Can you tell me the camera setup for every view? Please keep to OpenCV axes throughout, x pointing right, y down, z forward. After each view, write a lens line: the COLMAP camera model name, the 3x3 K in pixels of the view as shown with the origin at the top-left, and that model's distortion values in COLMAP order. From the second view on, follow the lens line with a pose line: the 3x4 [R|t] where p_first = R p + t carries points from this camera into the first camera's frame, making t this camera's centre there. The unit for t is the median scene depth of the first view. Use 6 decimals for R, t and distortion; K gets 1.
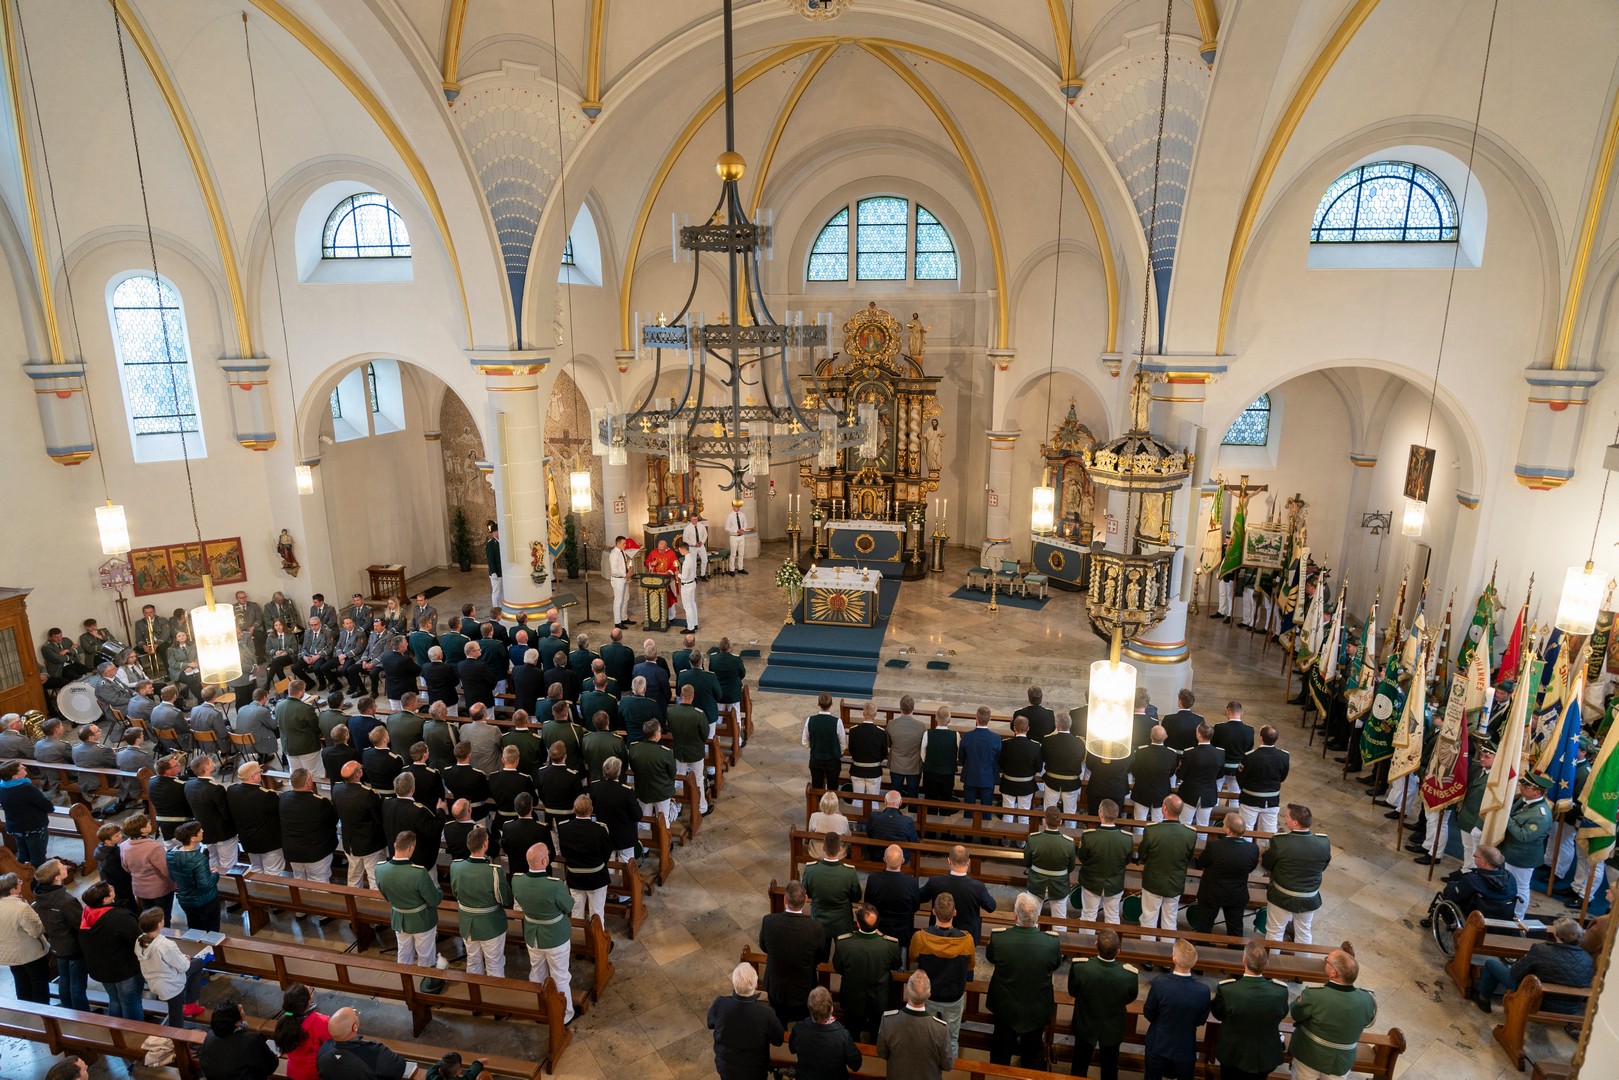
lens RADIAL K [[893.9, 0, 803.1], [0, 893.9, 543.1], [0, 0, 1]] dist [-0.019224, 0.002494]
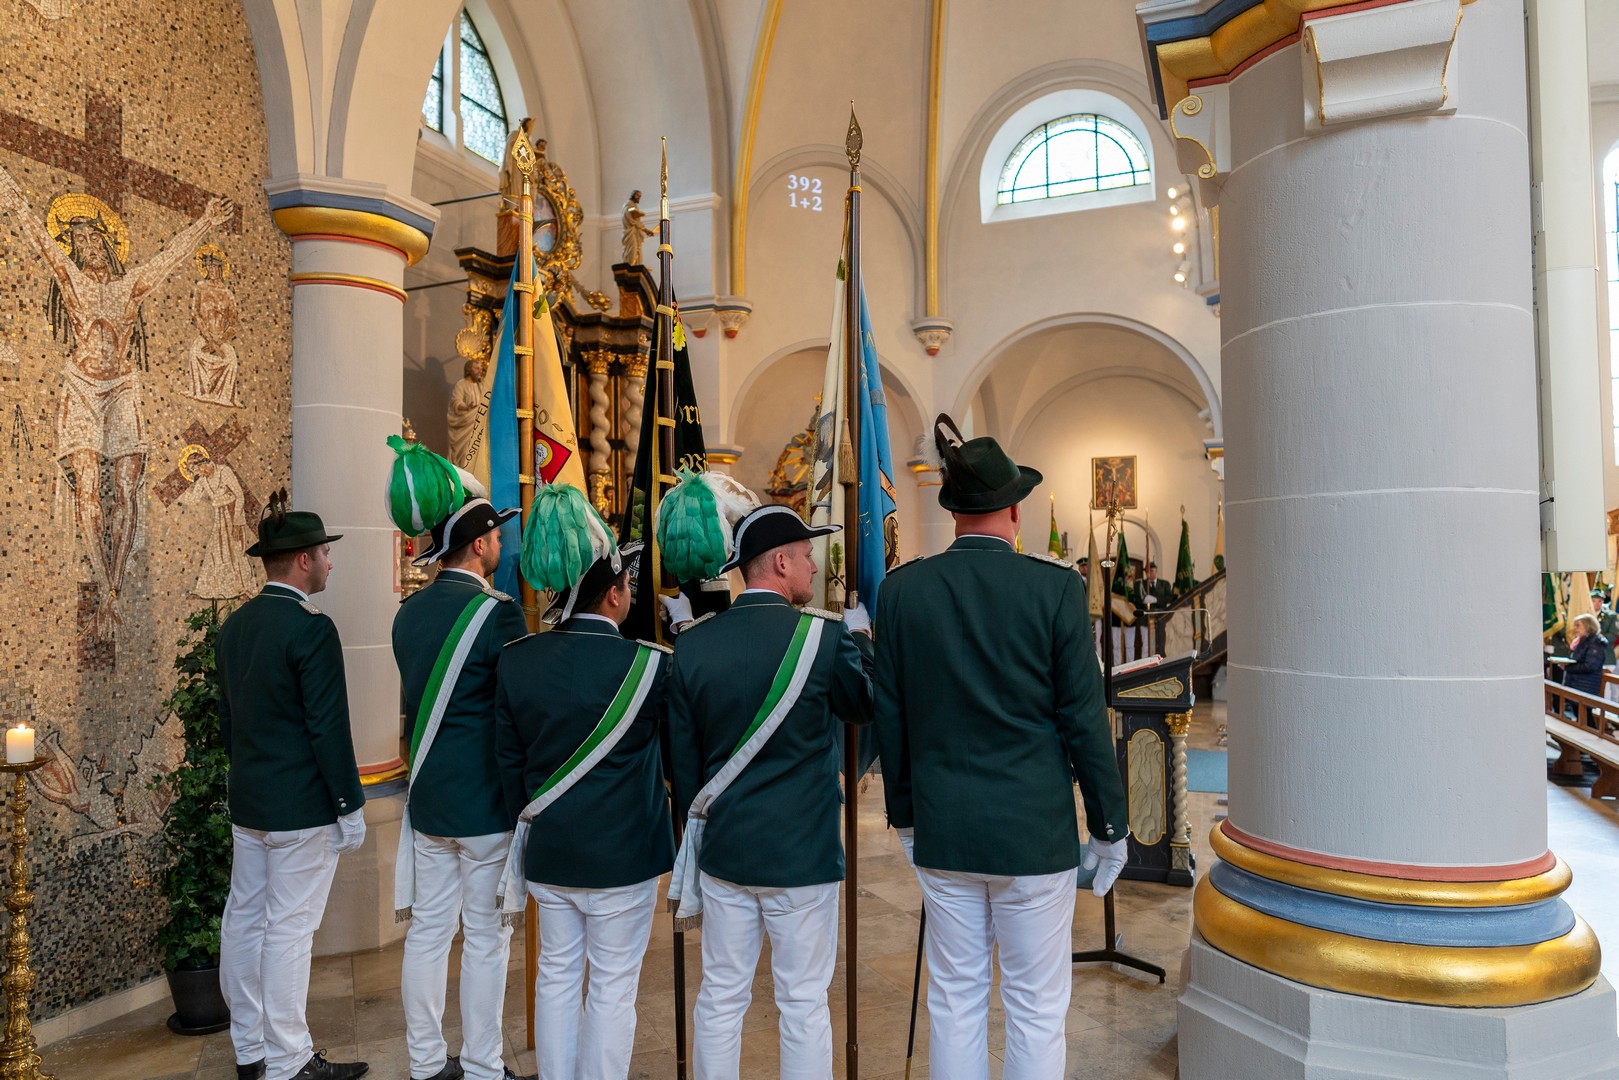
lens RADIAL K [[1074.0, 0, 804.1], [0, 1074.0, 545.3], [0, 0, 1]] dist [-0.002137, 0.003370]
pose [[0.184469, 0.031705, 0.982327, -0.562459], [0.246582, 0.966020, -0.077484, -0.001928], [-0.951404, 0.256517, 0.170382, 1.128182]]
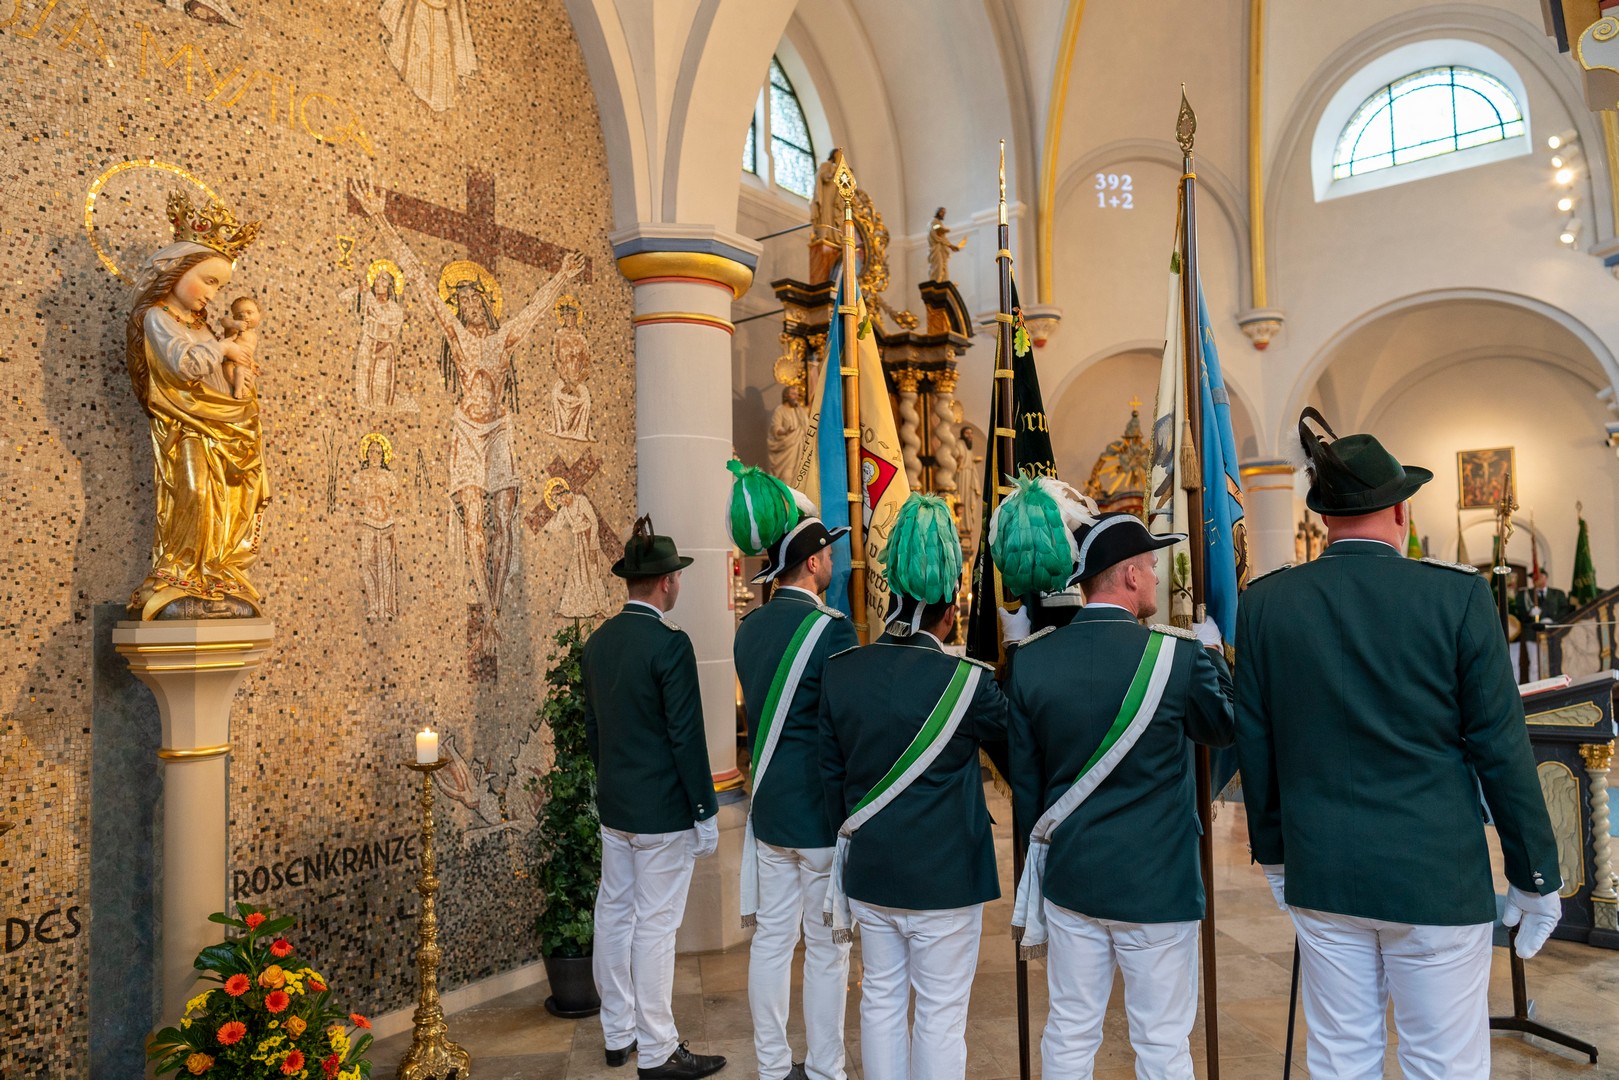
lens RADIAL K [[1076.1, 0, 815.2], [0, 1076.1, 544.7], [0, 0, 1]] dist [0.001356, 0.004404]
pose [[0.443551, 0.038466, 0.895423, -0.560941], [0.236815, 0.958541, -0.158485, -0.003047], [-0.864397, 0.282345, 0.416052, 1.132964]]
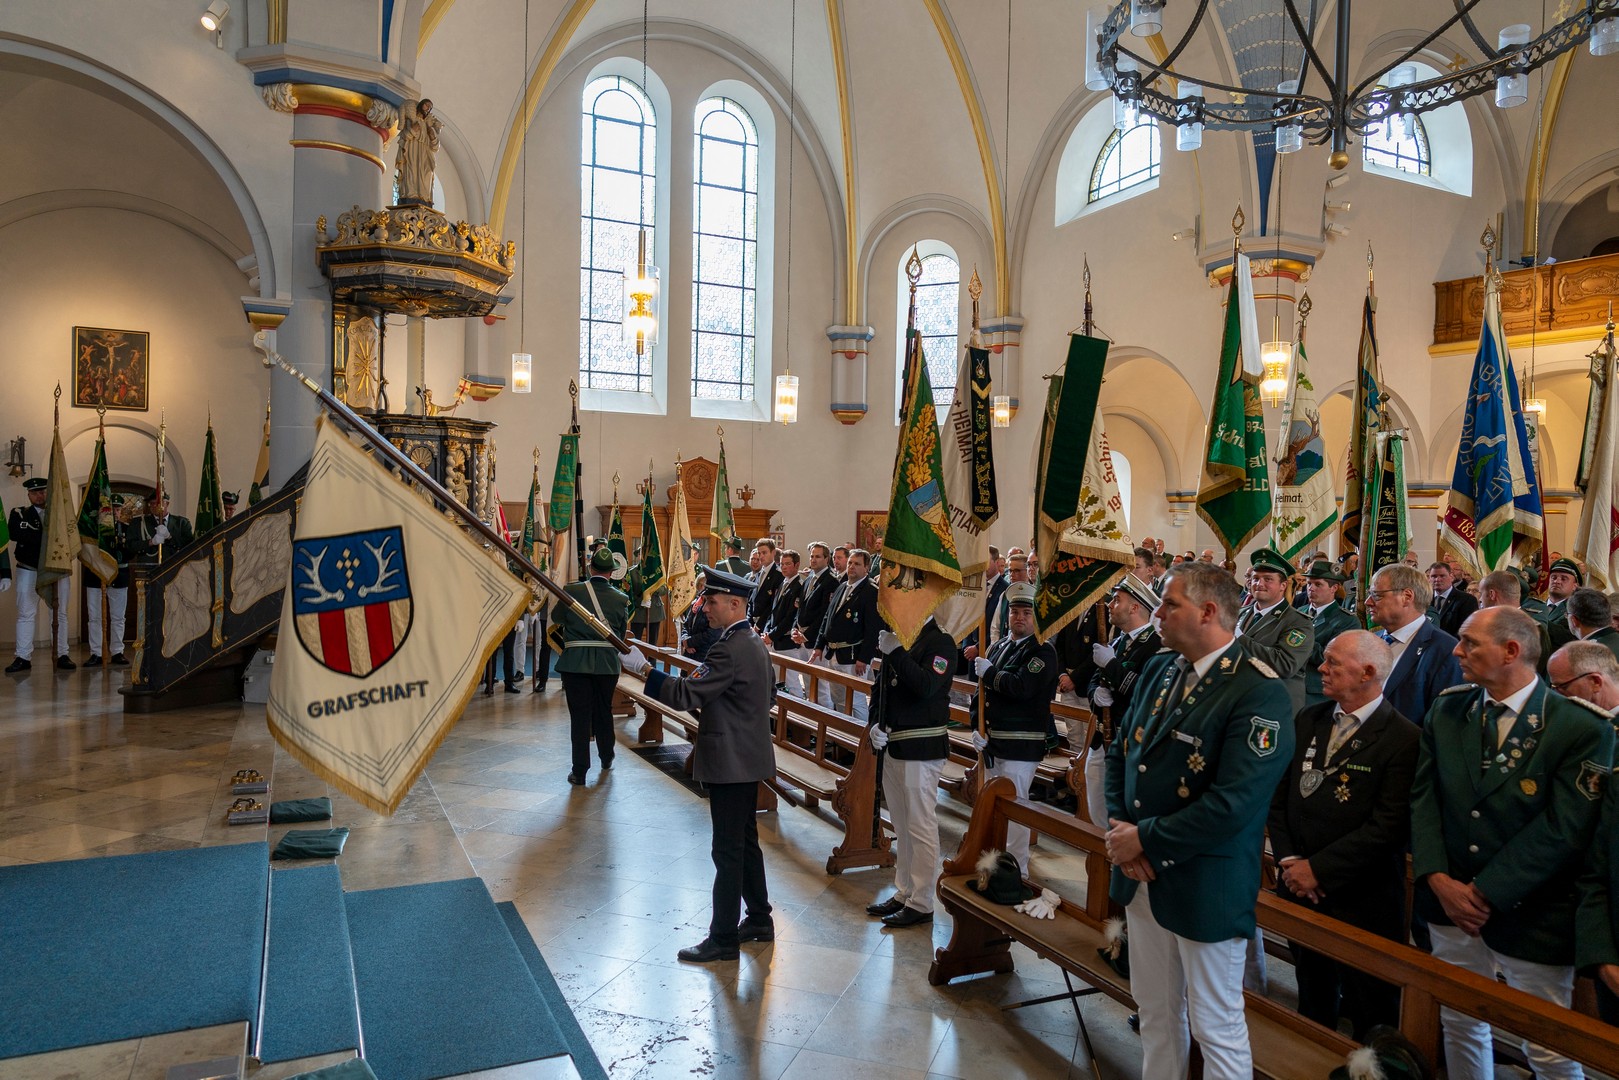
lens RADIAL K [[1070.1, 0, 803.2], [0, 1070.1, 543.7], [0, 0, 1]] dist [-0.002462, 0.002899]
pose [[-0.588399, -0.020779, 0.808304, -0.264894], [0.176978, 0.972120, 0.153820, 0.018071], [-0.788965, 0.233559, -0.568317, 1.060303]]
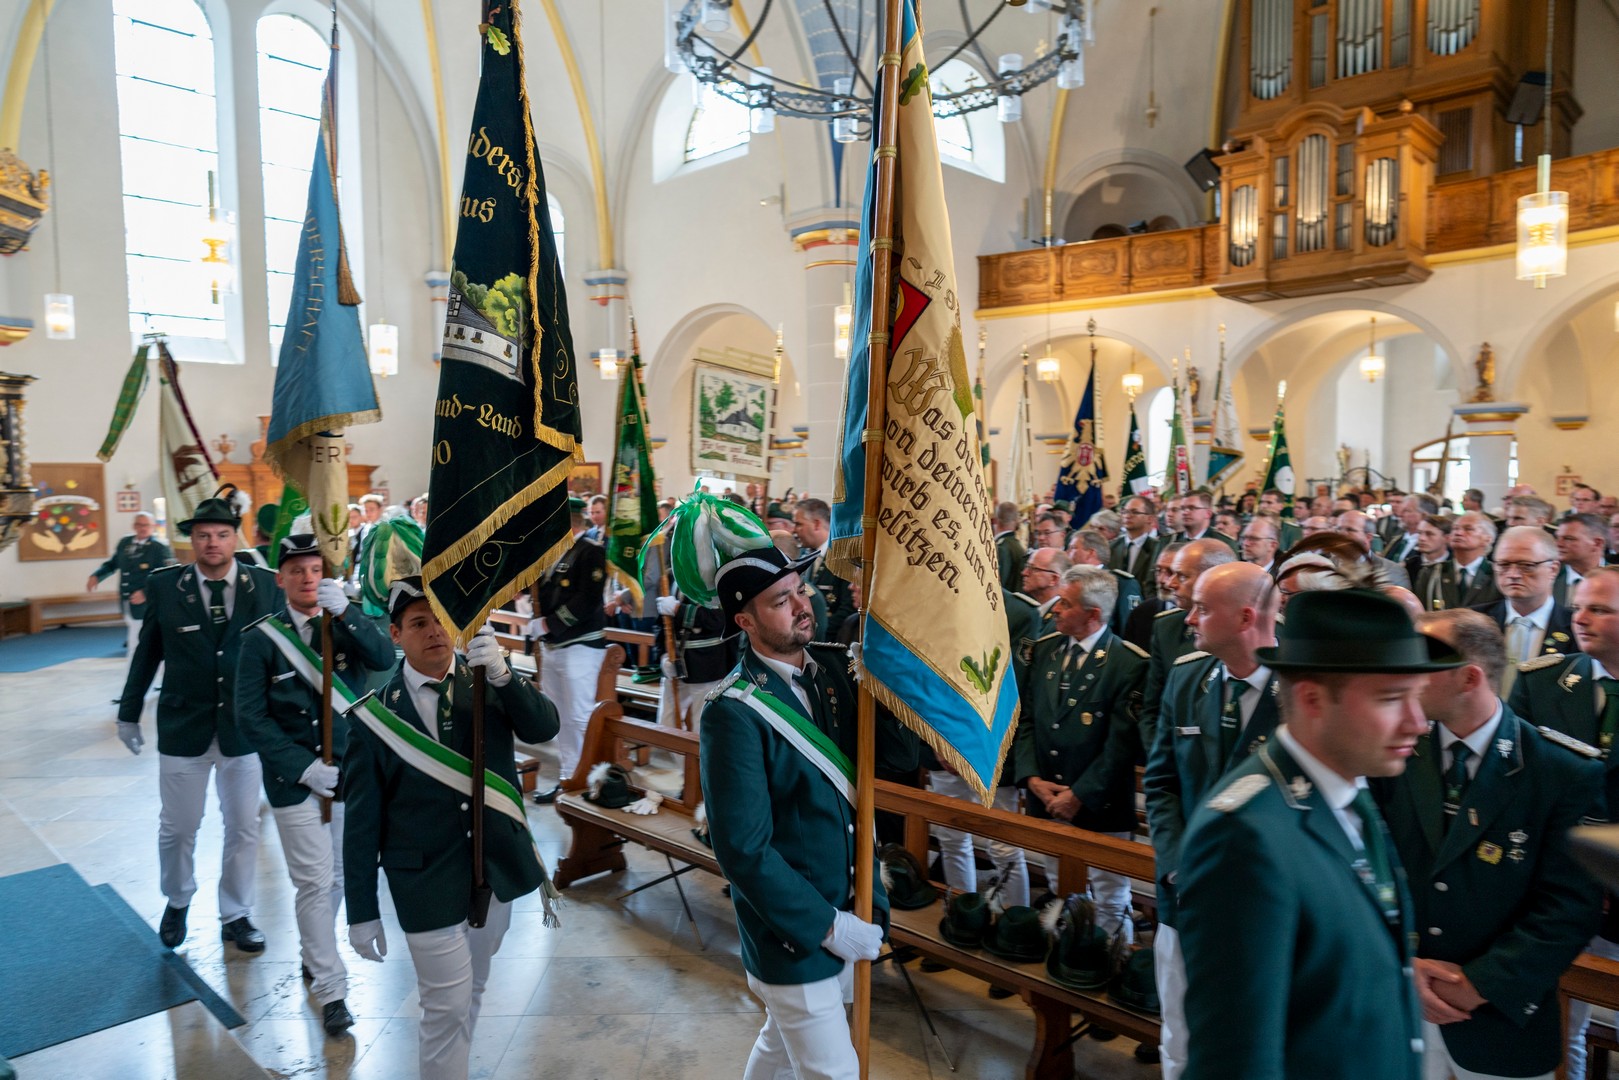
lens RADIAL K [[1073.2, 0, 804.7], [0, 1073.2, 543.4], [0, 0, 1]] dist [-0.004427, 0.005751]
pose [[-0.832082, -0.023649, 0.554148, -0.294831], [0.143733, 0.955767, 0.256612, 0.011909], [-0.535706, 0.293171, -0.791878, 1.082304]]
